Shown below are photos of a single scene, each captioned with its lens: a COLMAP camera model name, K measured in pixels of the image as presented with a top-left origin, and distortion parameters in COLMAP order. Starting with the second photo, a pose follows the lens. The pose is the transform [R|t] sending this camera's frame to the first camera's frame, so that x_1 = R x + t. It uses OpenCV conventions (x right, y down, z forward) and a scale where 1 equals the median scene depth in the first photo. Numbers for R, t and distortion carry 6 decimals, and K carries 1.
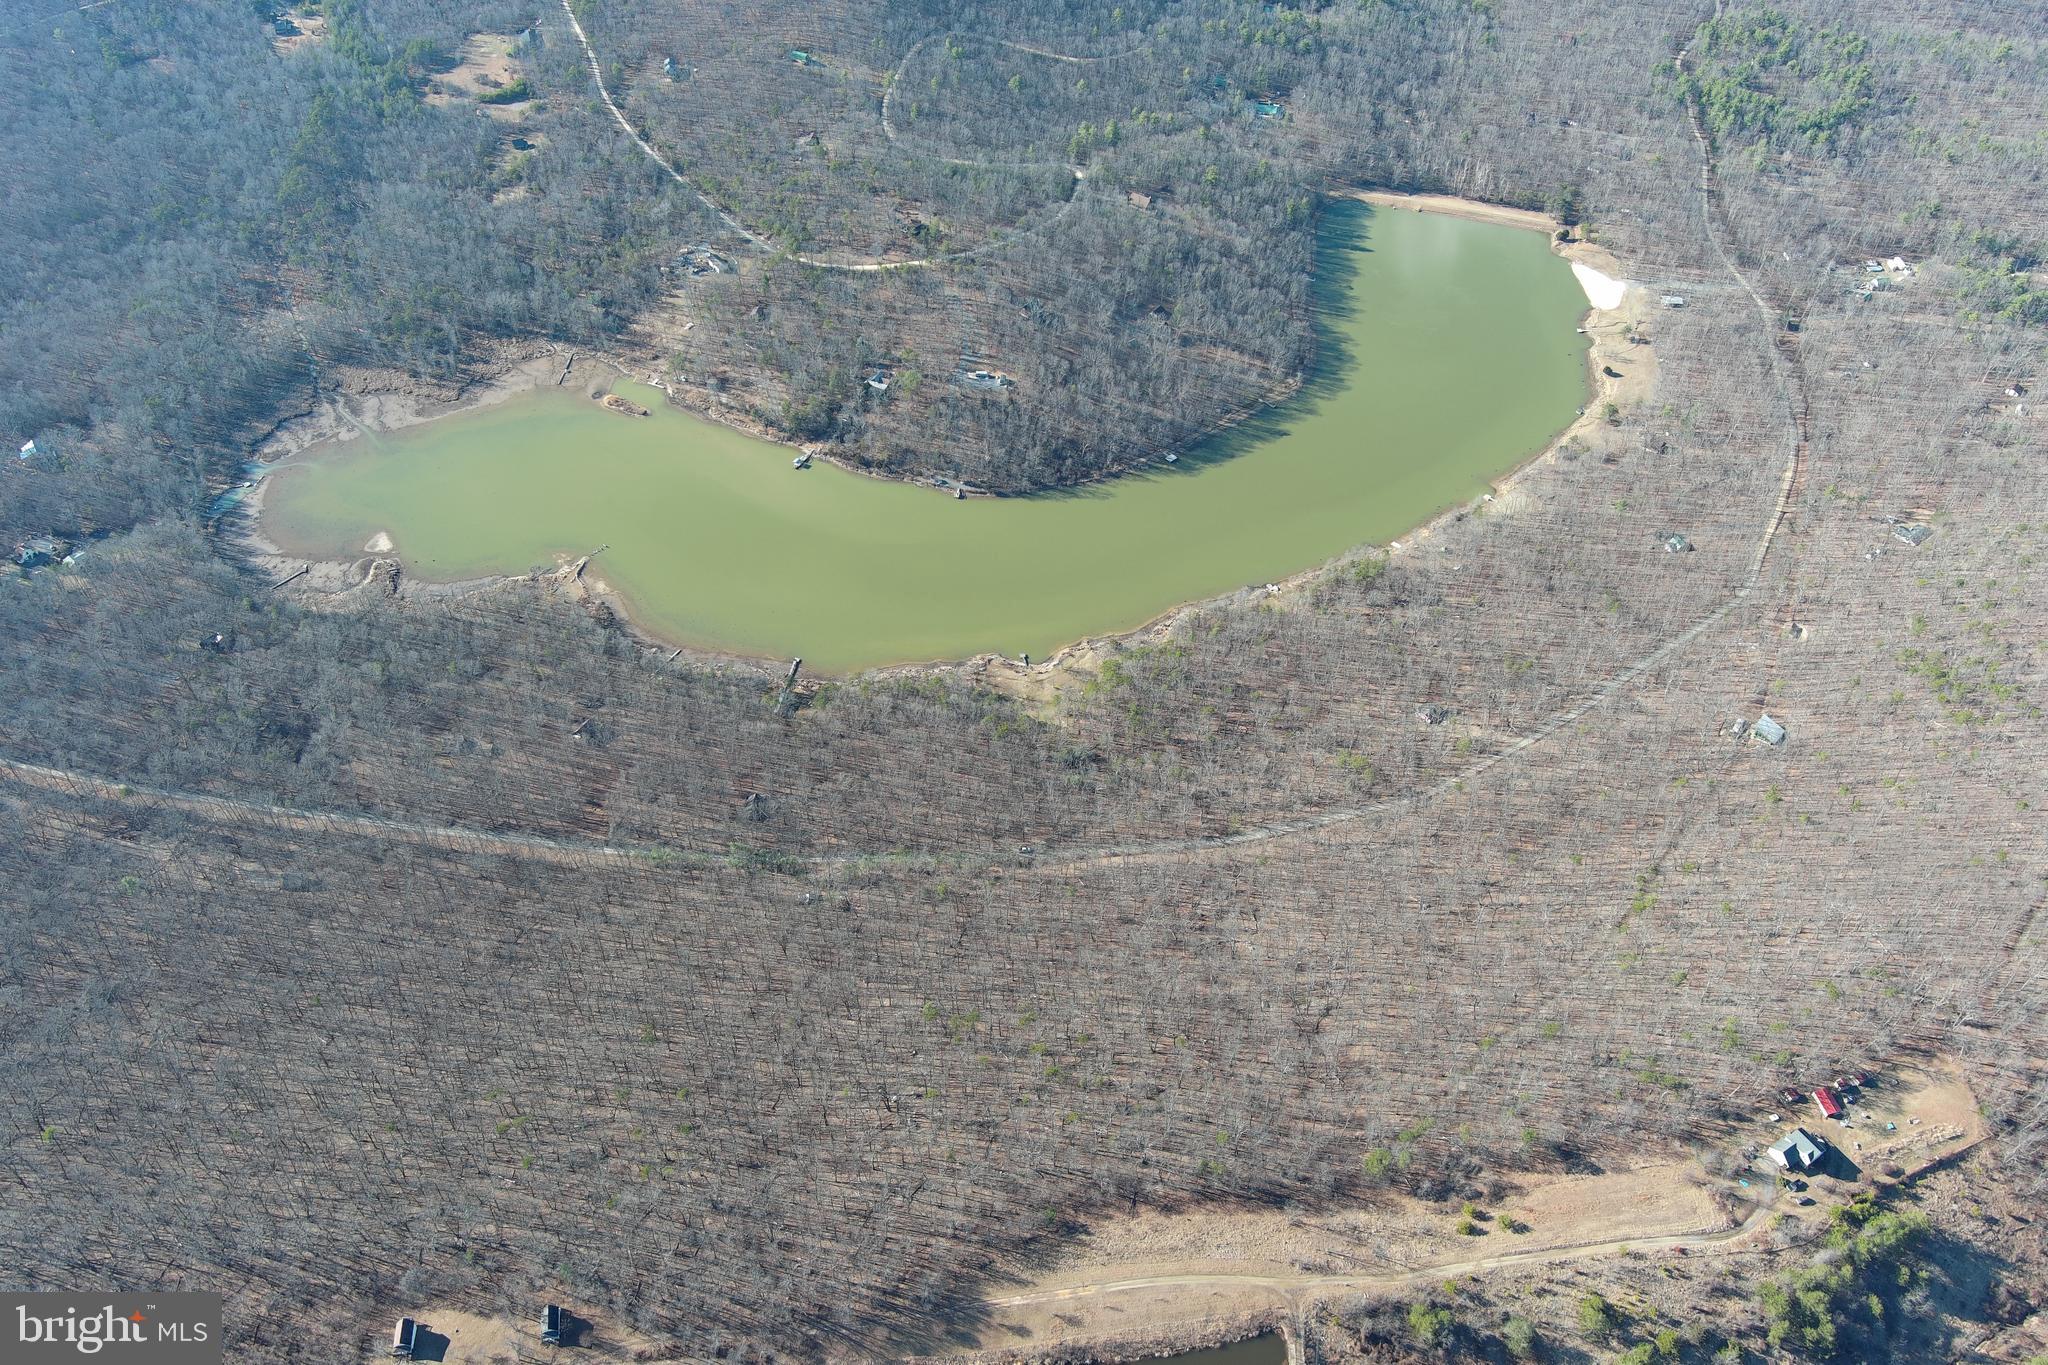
lens RADIAL K [[1600.2, 0, 1022.1], [0, 1600.2, 698.1], [0, 0, 1]] dist [0.009649, 0.005841]
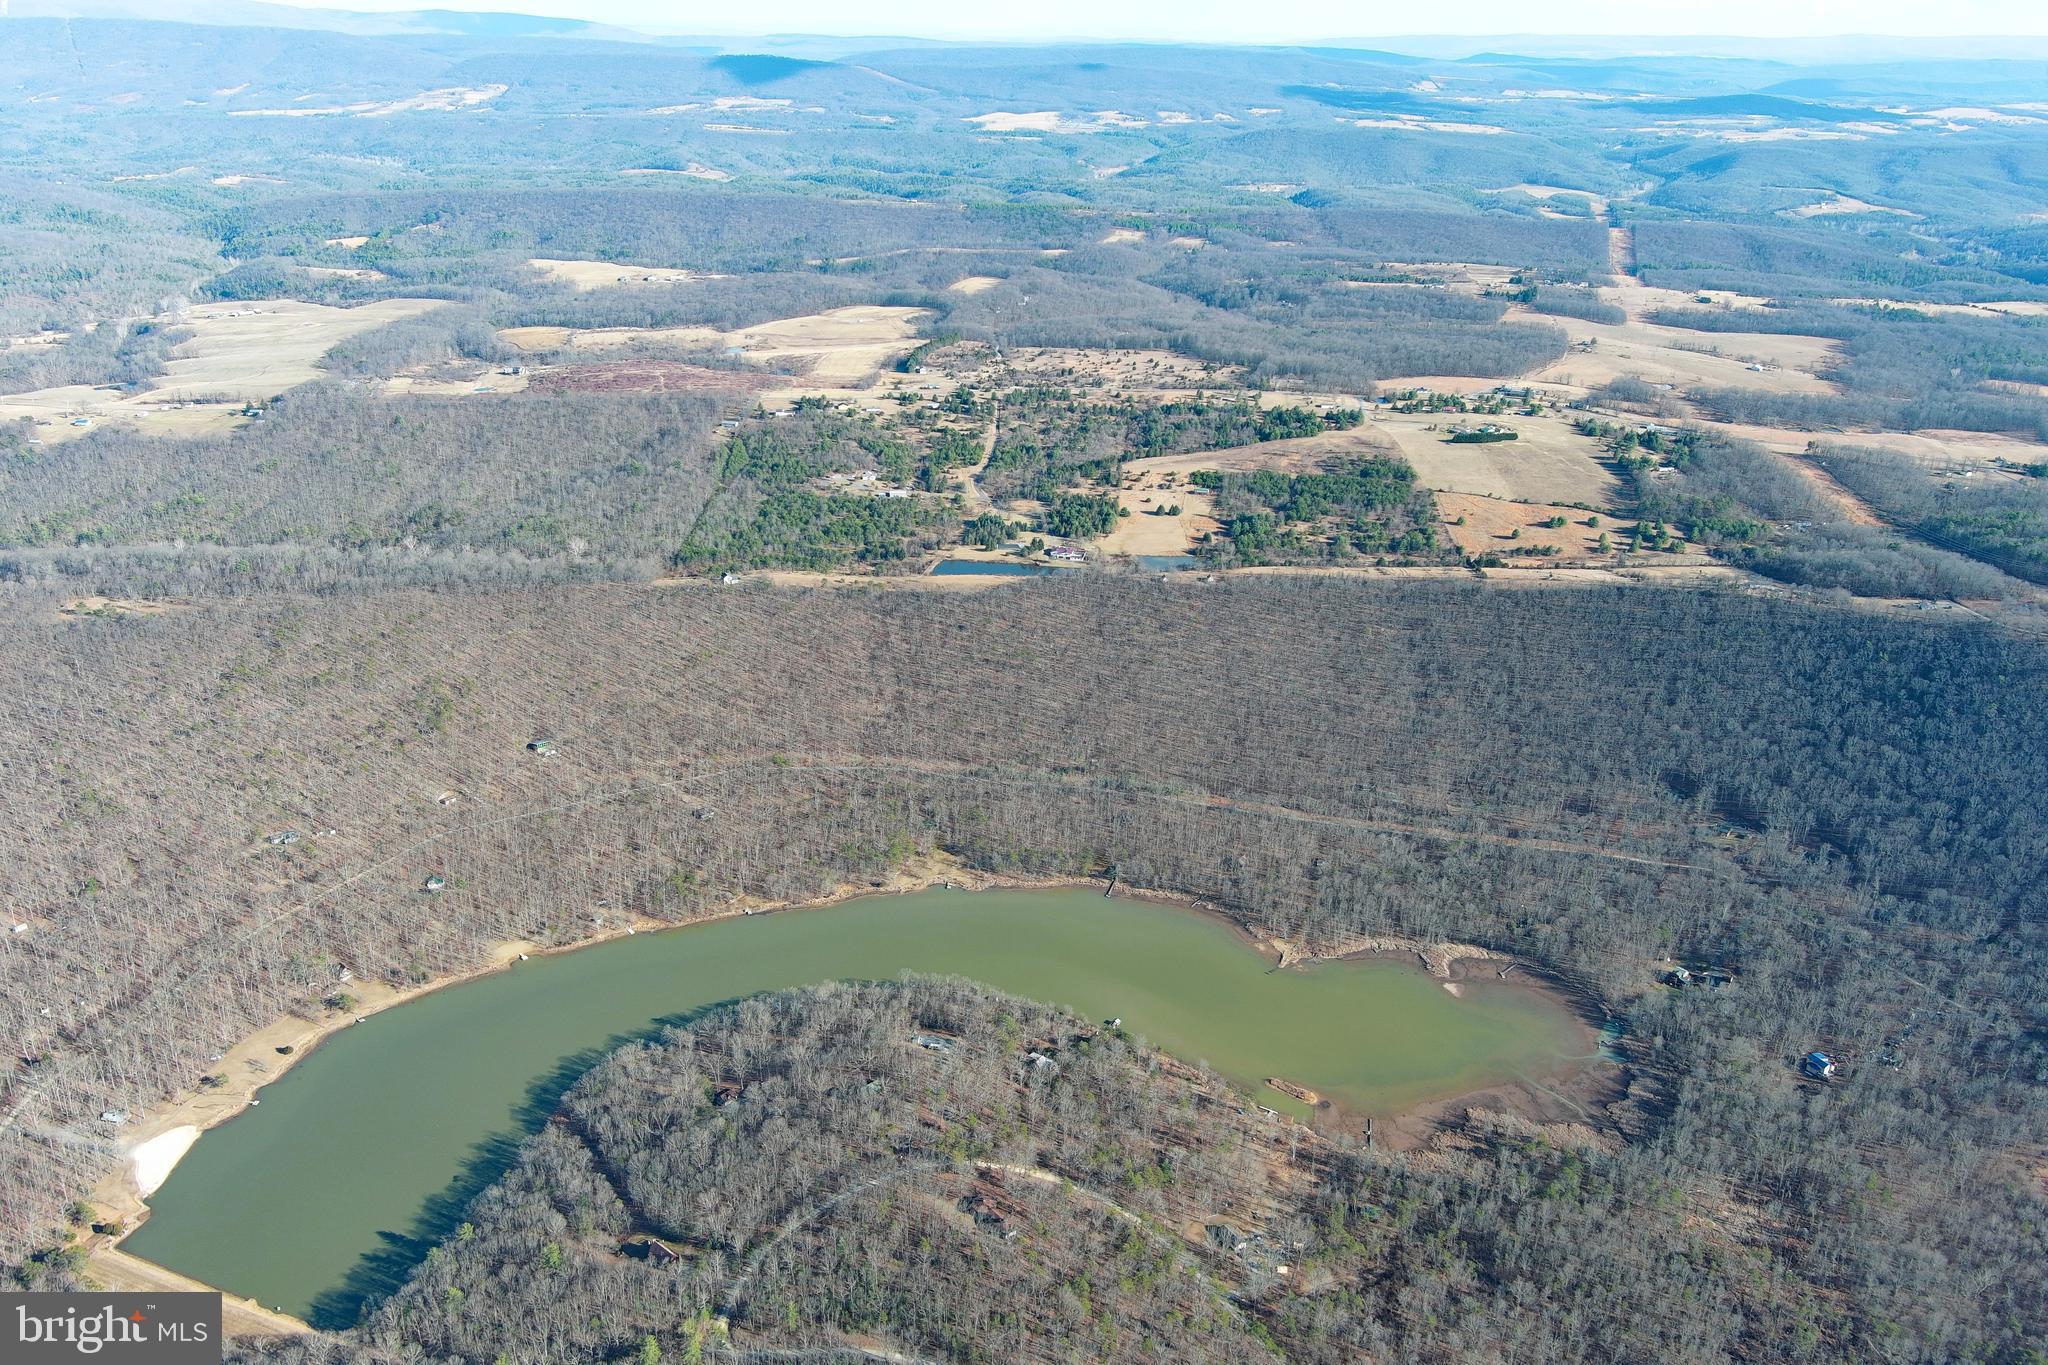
lens RADIAL K [[1596.4, 0, 1024.5], [0, 1596.4, 679.3], [0, 0, 1]] dist [0.027117, -0.031492]
pose [[-0.993586, -0.075913, 0.083804, -0.154284], [0.052860, 0.343338, 0.937723, -1.271095], [-0.099958, 0.936139, -0.337123, 1.168052]]
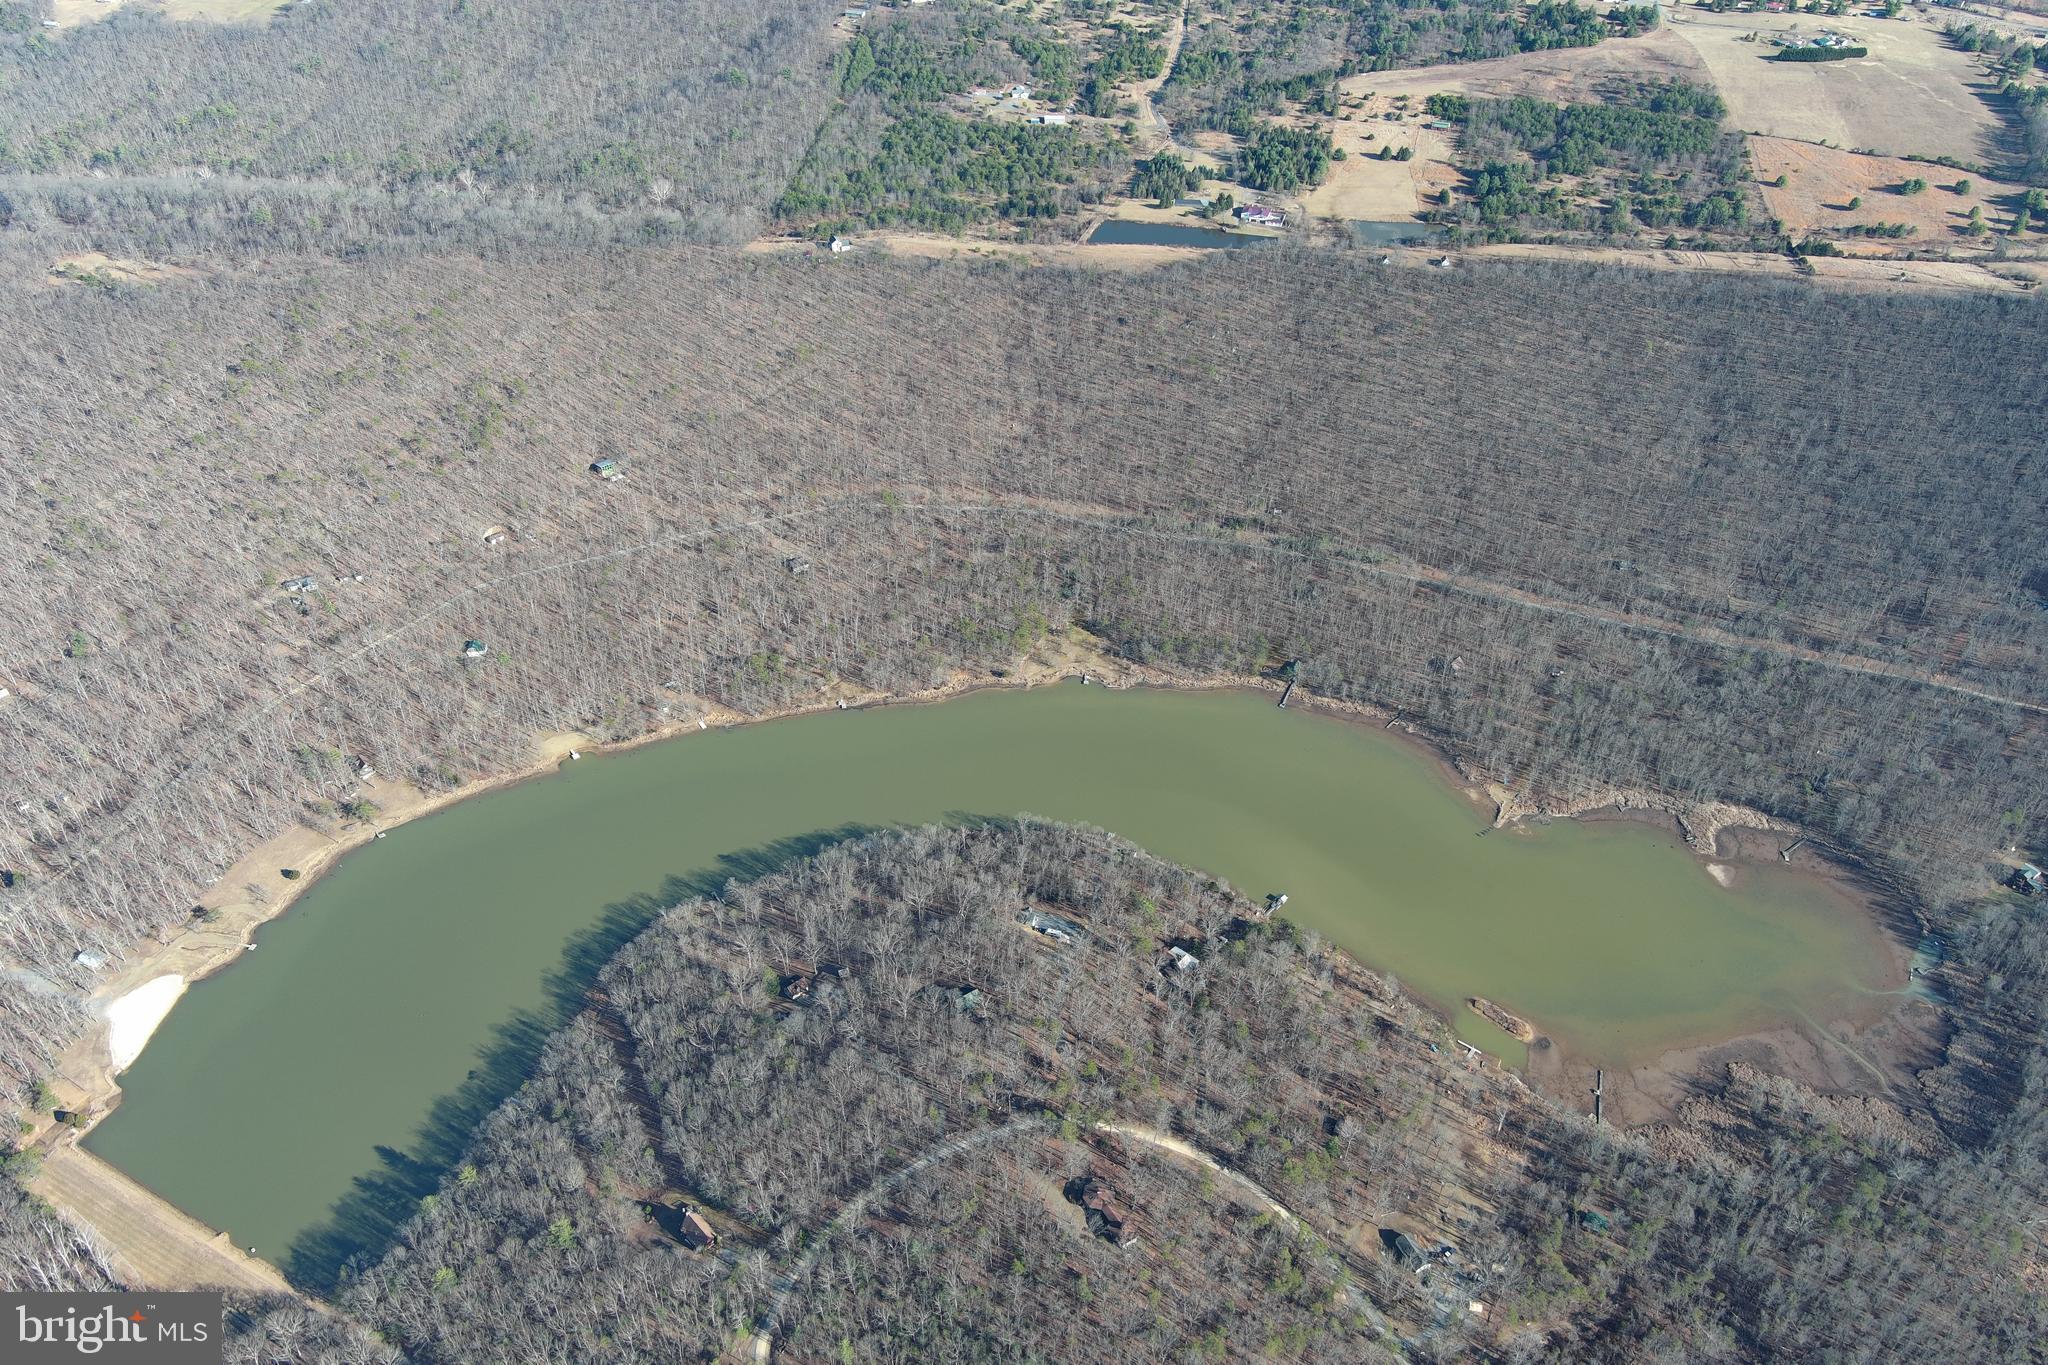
lens RADIAL K [[1600.2, 0, 1019.7], [0, 1600.2, 692.1], [0, 0, 1]] dist [0.009649, 0.005841]
pose [[-0.975450, -0.155553, 0.155886, -0.121005], [0.145061, 0.078737, 0.986285, -1.054297], [-0.165694, 0.984685, -0.054239, 0.970191]]
